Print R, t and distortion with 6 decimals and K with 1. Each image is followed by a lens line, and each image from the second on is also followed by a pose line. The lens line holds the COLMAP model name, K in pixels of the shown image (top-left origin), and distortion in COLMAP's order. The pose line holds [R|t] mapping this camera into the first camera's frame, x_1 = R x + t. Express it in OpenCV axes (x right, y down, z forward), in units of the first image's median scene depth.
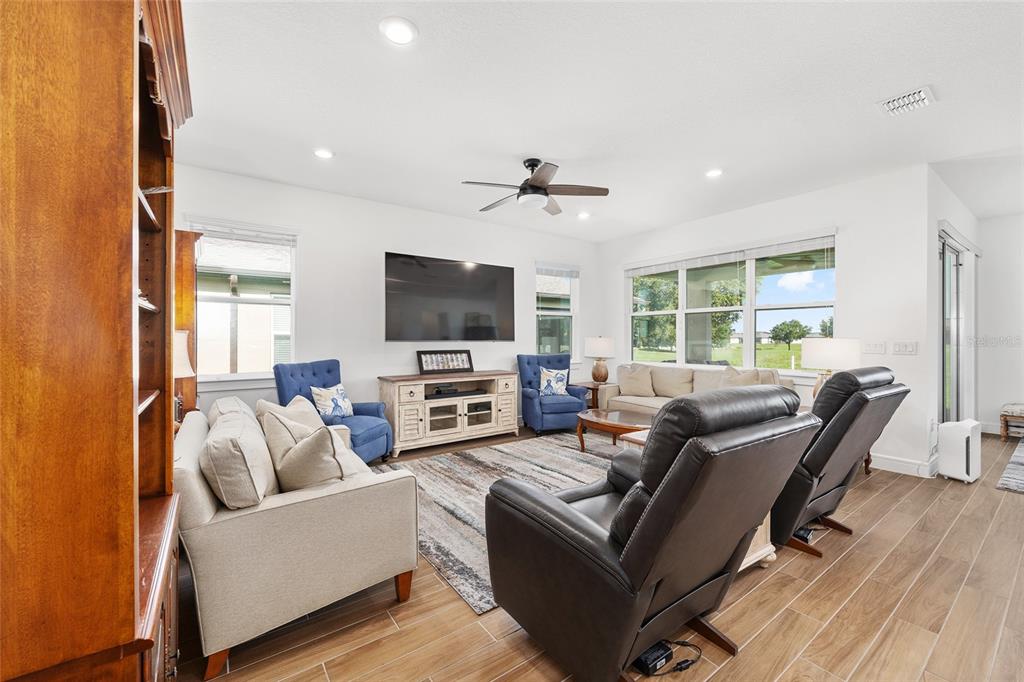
lens RADIAL K [[410.3, 0, 518.2], [0, 410.3, 340.9], [0, 0, 1]] dist [-0.004374, 0.000626]
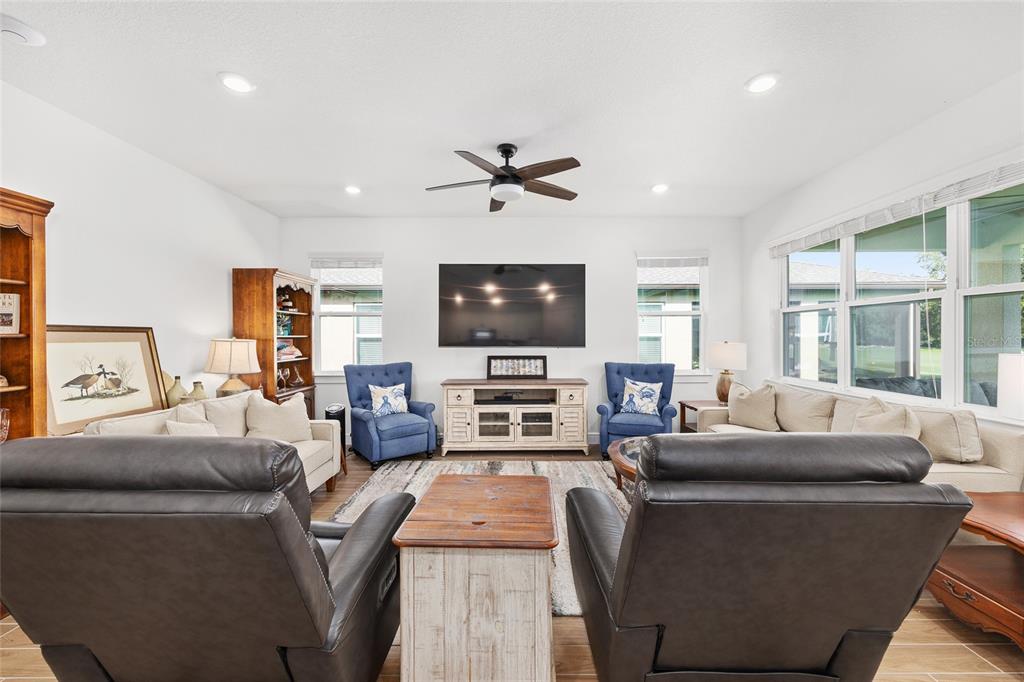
lens RADIAL K [[410.3, 0, 515.6], [0, 410.3, 338.5], [0, 0, 1]] dist [-0.004374, 0.000626]
pose [[0.809920, 0.000515, -0.586540, 0.408654], [-0.002984, 0.999990, -0.003242, -0.015740], [0.586533, 0.004376, 0.809914, 0.210058]]
